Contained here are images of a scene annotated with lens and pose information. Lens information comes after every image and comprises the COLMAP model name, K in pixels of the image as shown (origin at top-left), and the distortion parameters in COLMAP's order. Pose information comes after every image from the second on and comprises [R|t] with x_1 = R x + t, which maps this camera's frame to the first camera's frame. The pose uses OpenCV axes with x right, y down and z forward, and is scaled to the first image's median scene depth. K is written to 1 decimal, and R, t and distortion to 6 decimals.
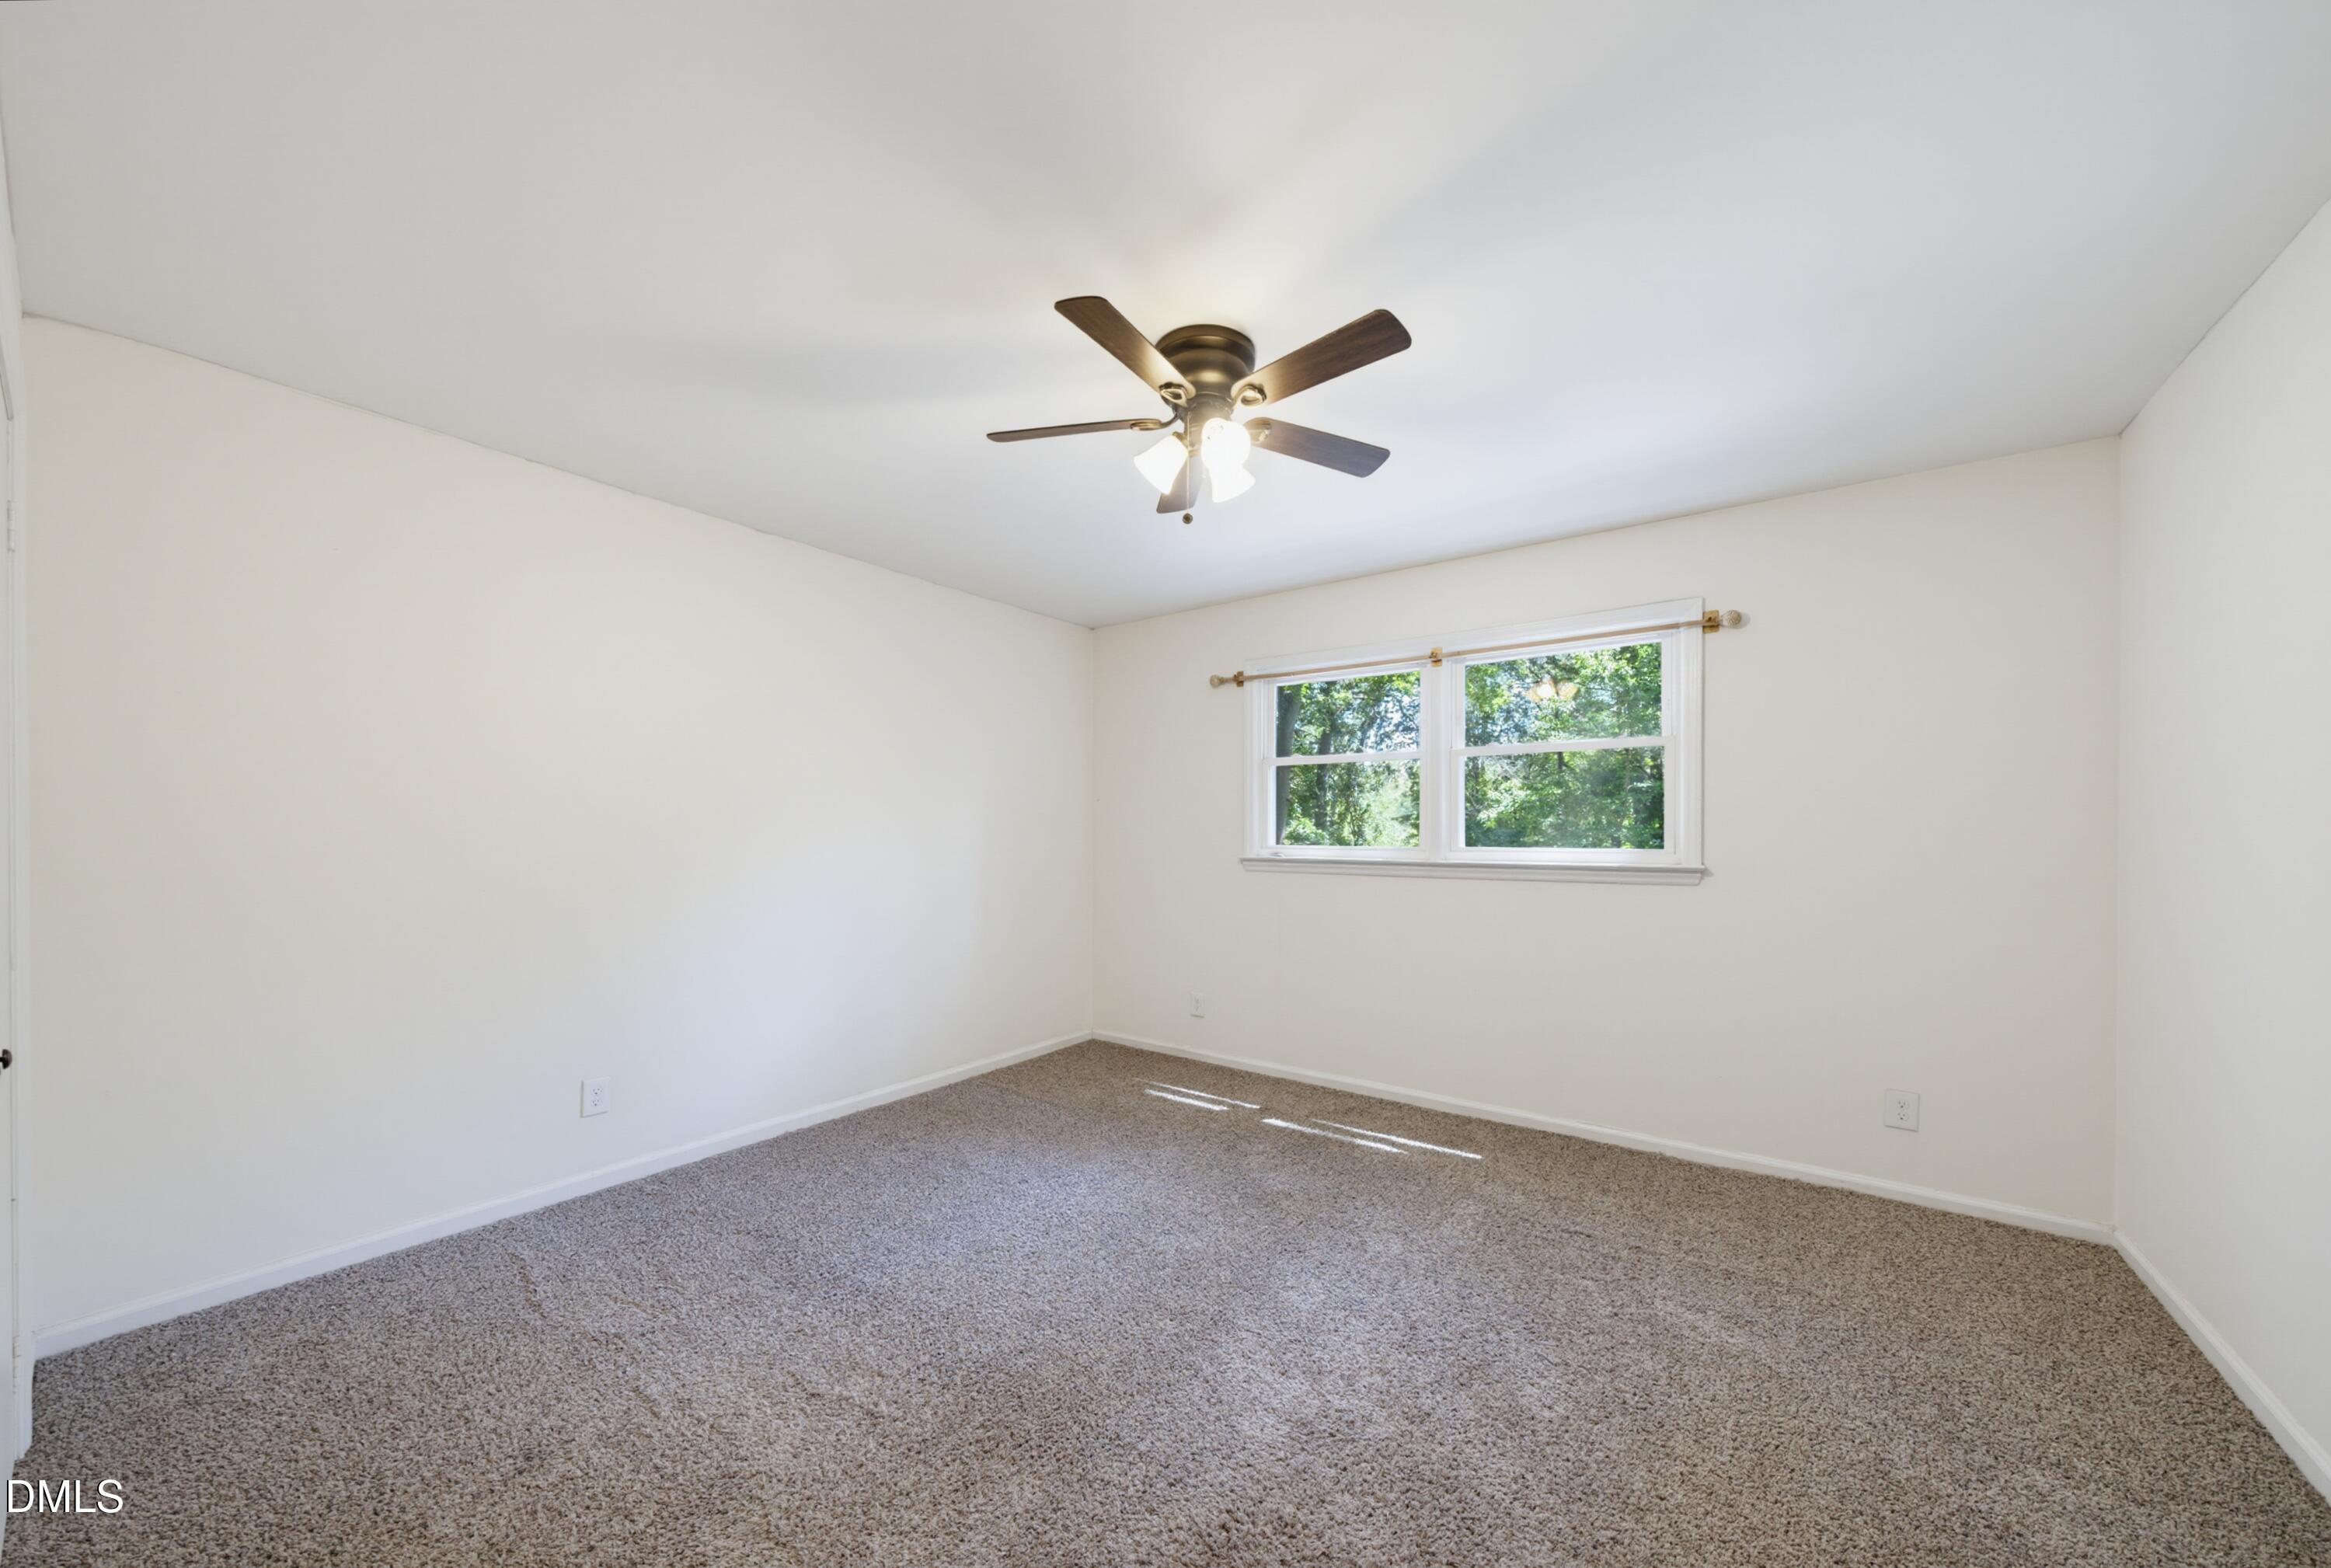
lens RADIAL K [[819.4, 0, 1193.0], [0, 819.4, 804.9], [0, 0, 1]] dist [-0.001011, -0.000020]
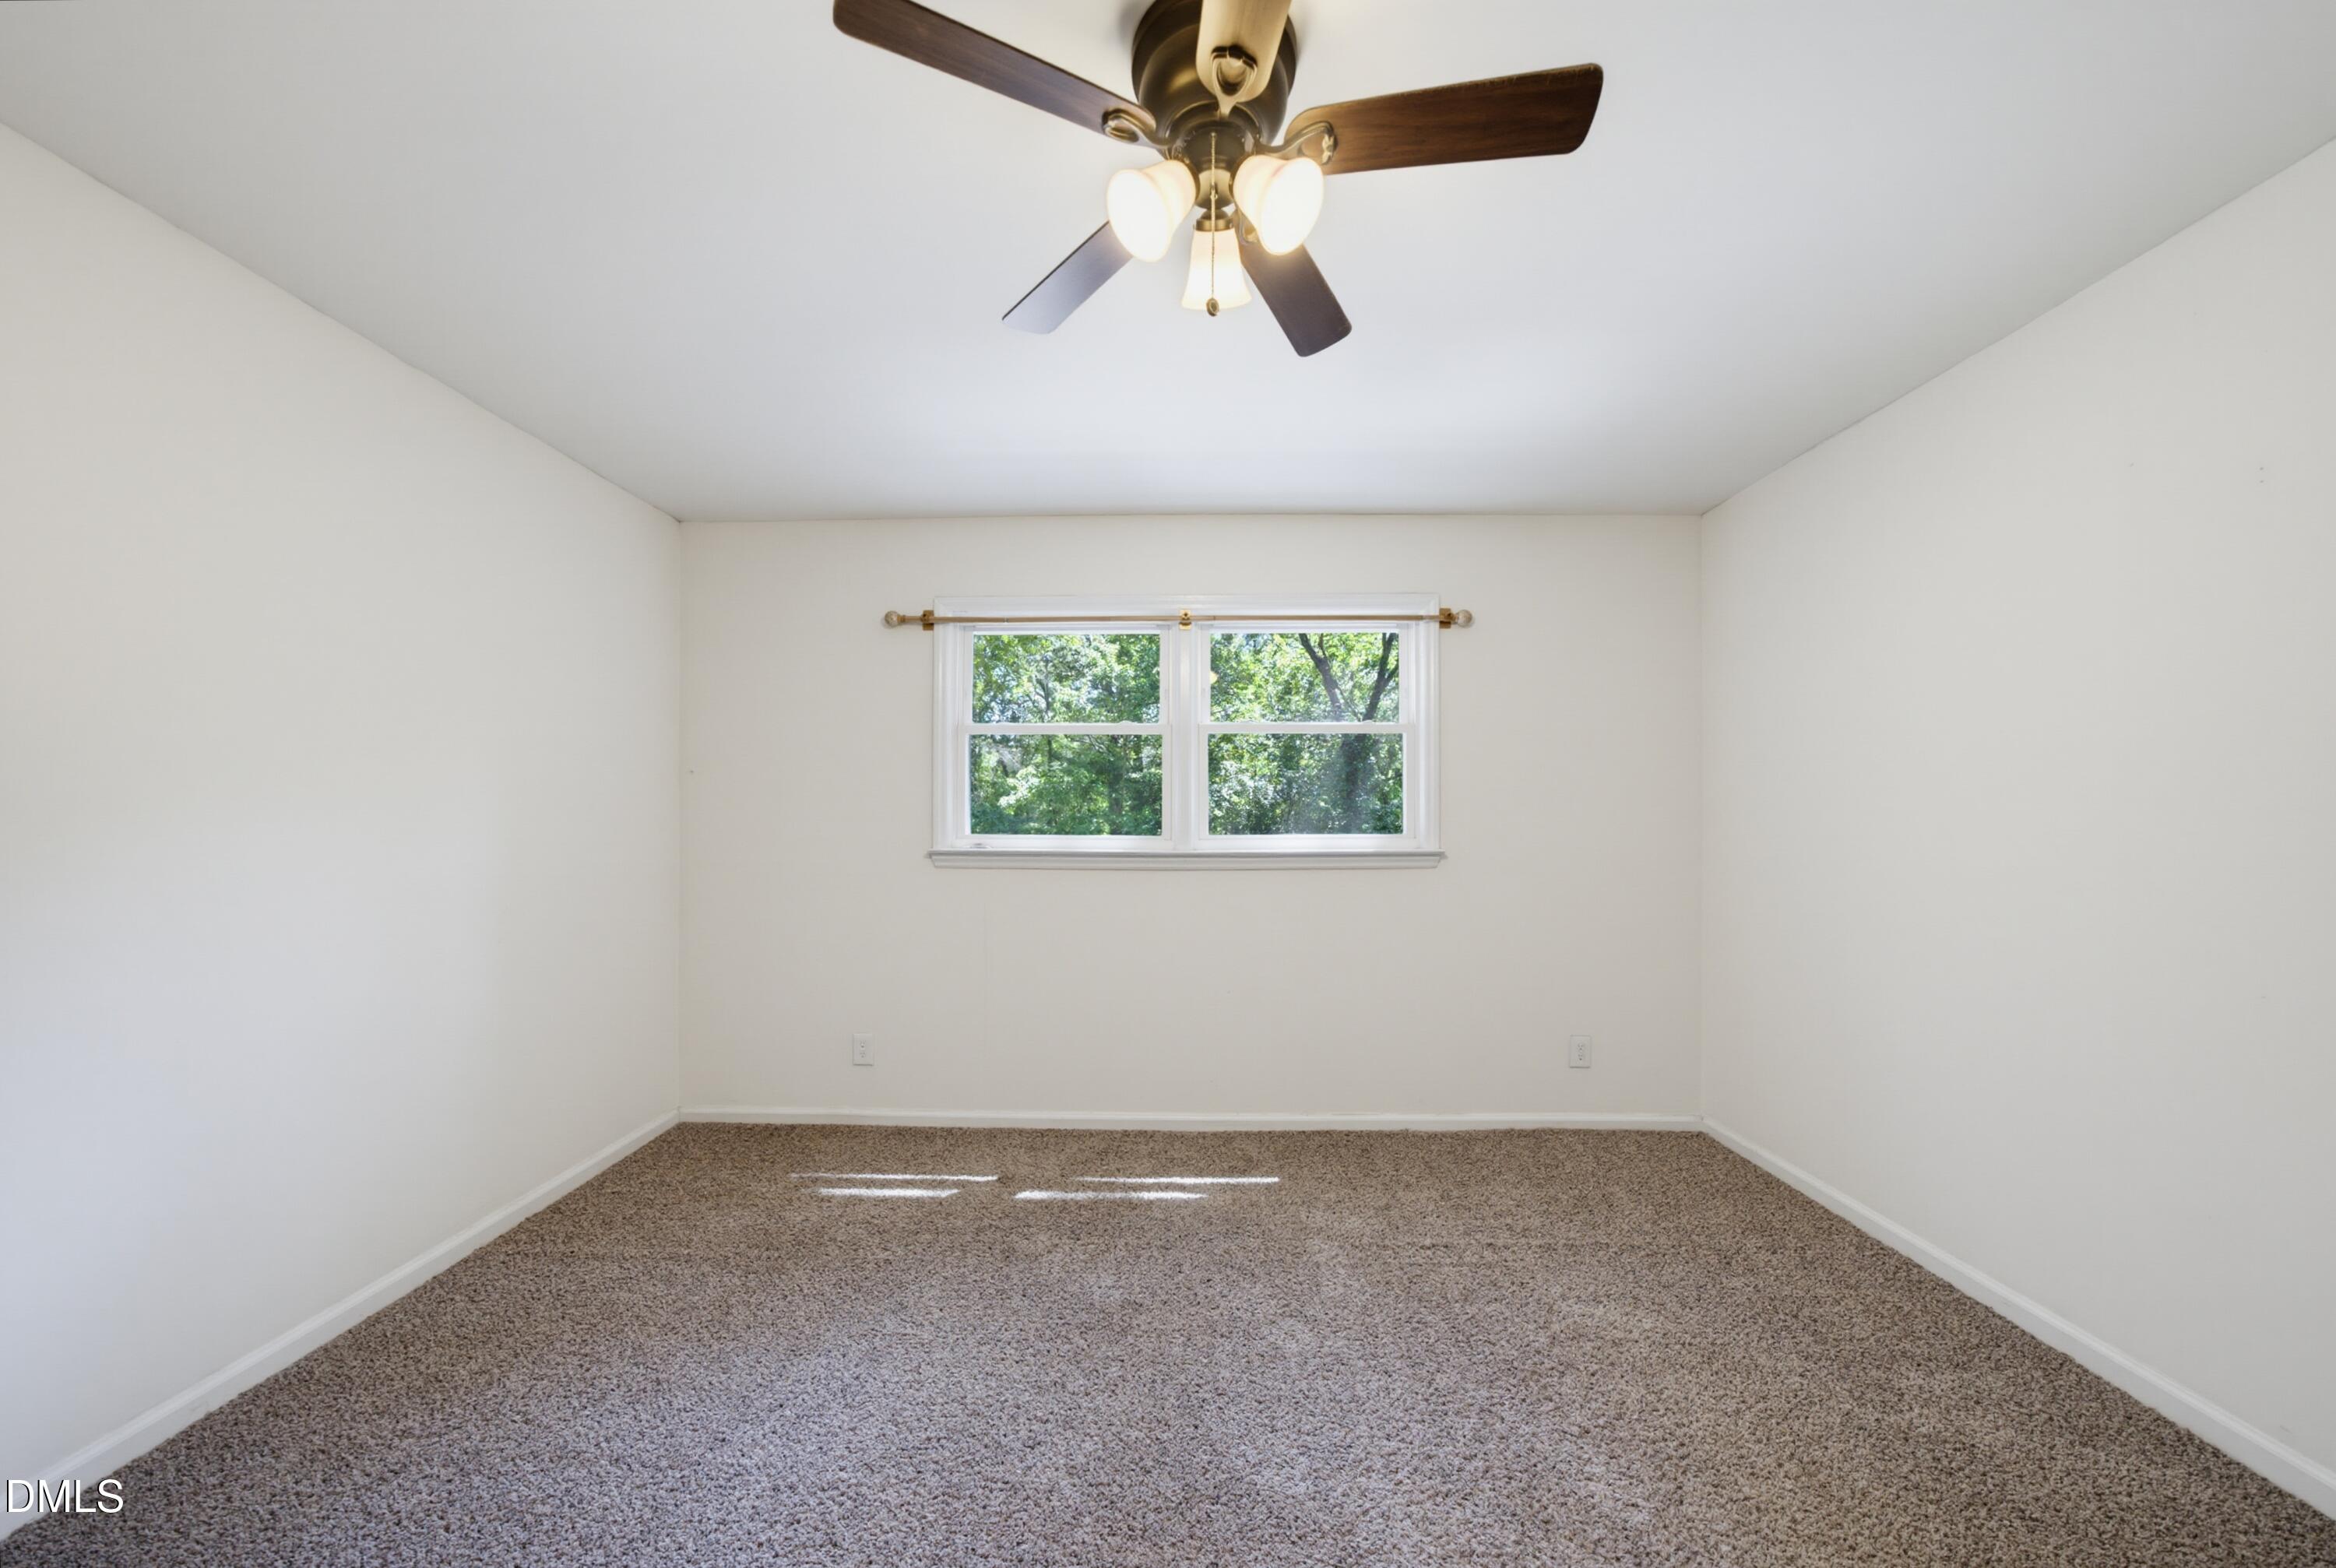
lens RADIAL K [[796.2, 0, 1165.1], [0, 796.2, 798.6], [0, 0, 1]] dist [-0.035088, 0.024790]
pose [[0.827535, 0.009865, 0.561328, -0.217706], [-0.014721, 0.999883, 0.004131, 0.009397], [-0.561222, -0.011682, 0.827583, 0.321101]]
